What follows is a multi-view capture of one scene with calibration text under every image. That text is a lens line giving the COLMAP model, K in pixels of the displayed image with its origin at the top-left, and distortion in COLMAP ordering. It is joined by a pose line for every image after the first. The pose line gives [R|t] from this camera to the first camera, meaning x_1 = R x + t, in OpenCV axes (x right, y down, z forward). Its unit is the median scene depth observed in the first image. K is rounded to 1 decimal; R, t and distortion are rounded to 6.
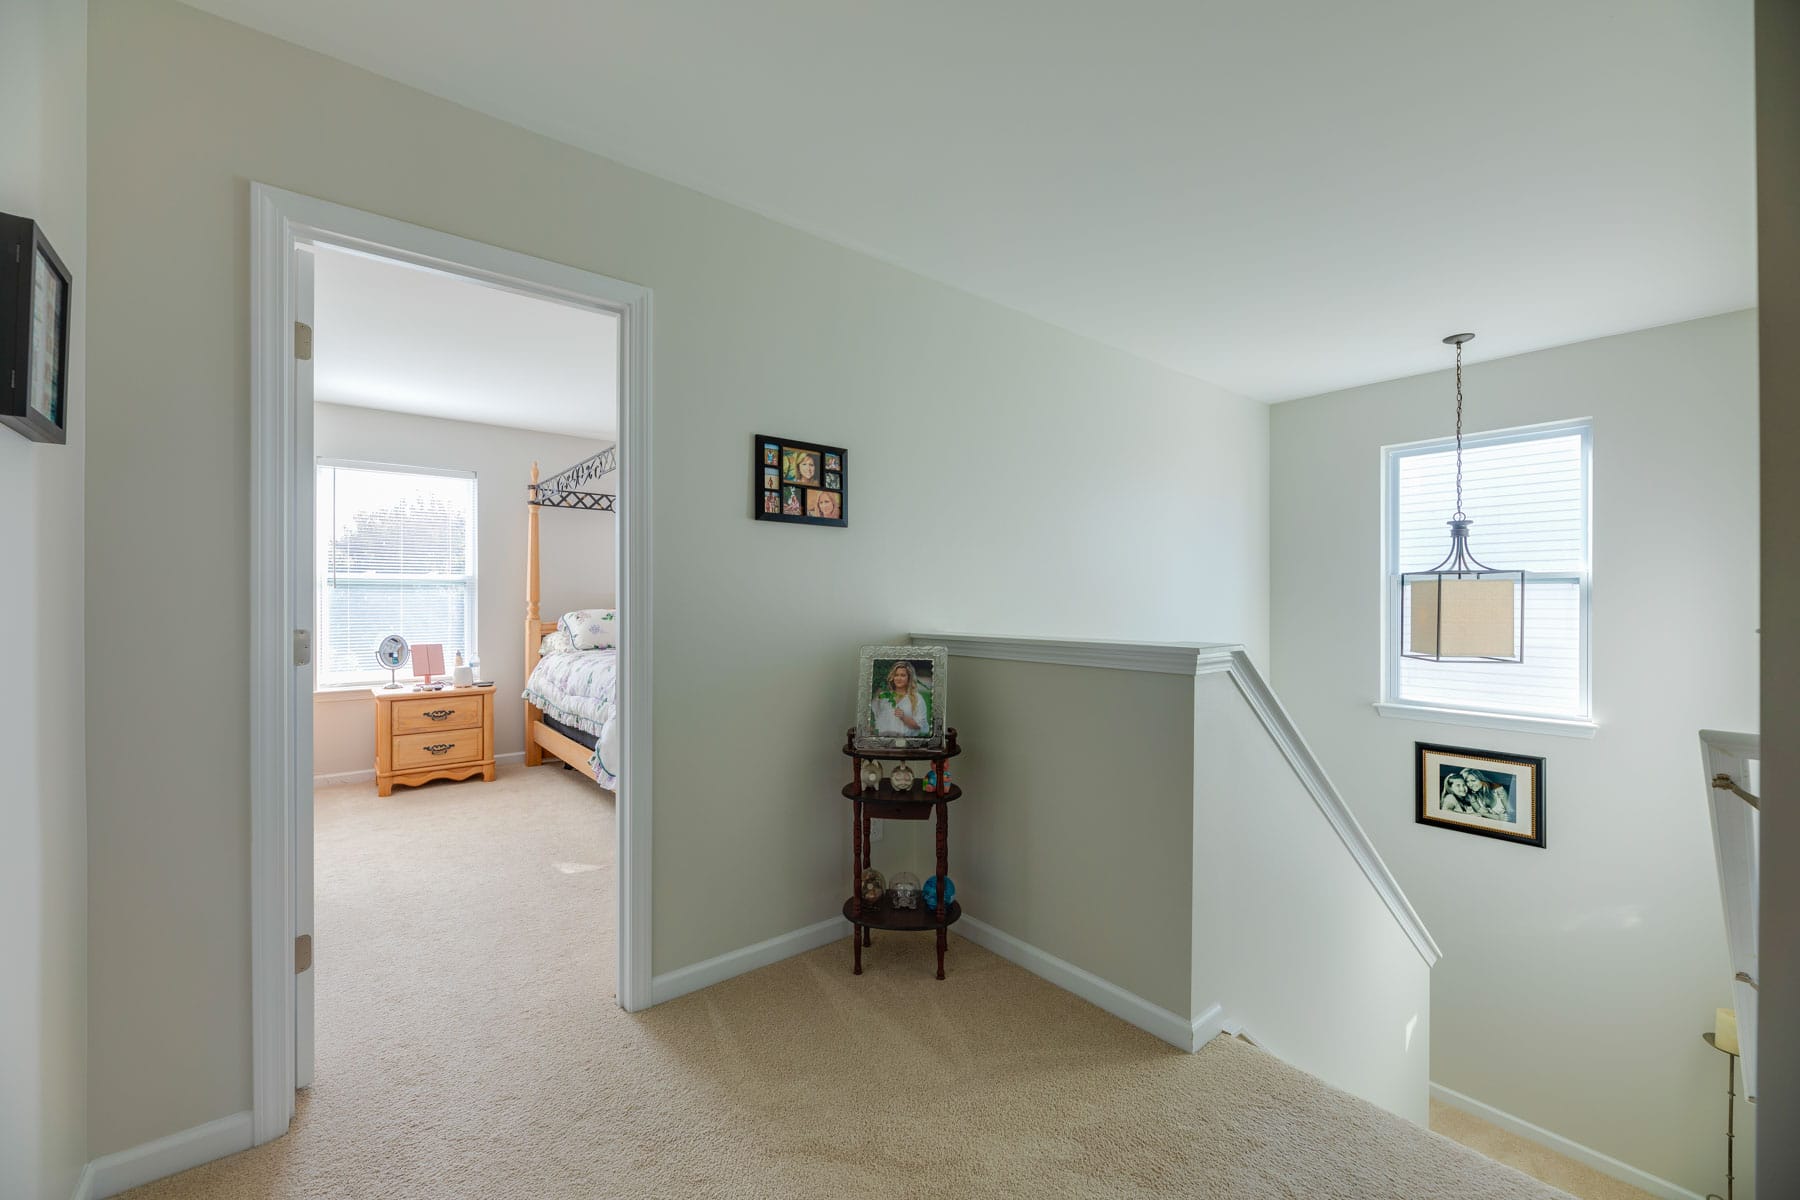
lens RADIAL K [[733.8, 0, 905.0], [0, 733.8, 602.0], [0, 0, 1]] dist [-0.005866, 0.001028]
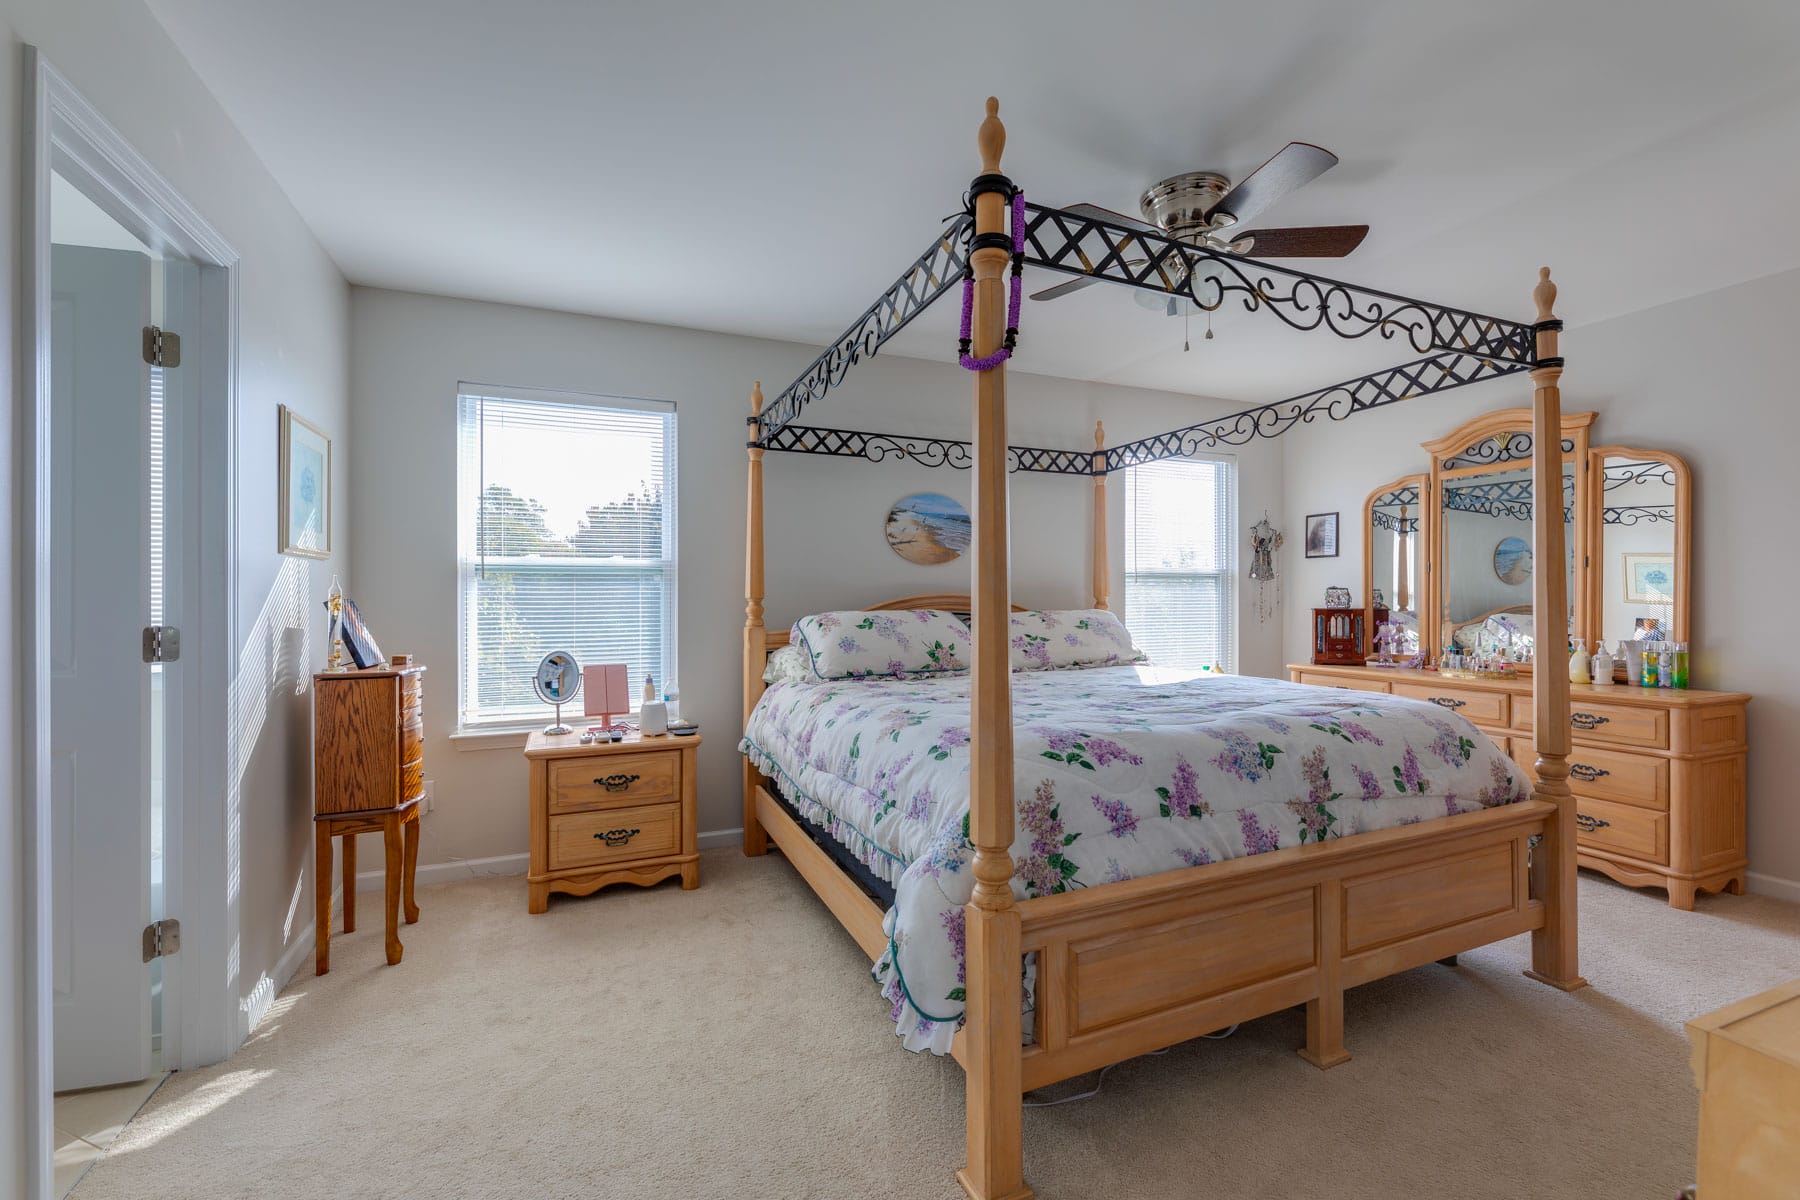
lens RADIAL K [[733.8, 0, 891.5], [0, 733.8, 594.6], [0, 0, 1]] dist [-0.005866, 0.001028]
pose [[0.959966, -0.002829, -0.280104, -0.229933], [0.001395, 0.999985, -0.005316, -0.000899], [0.280114, 0.004713, 0.959955, 0.450748]]
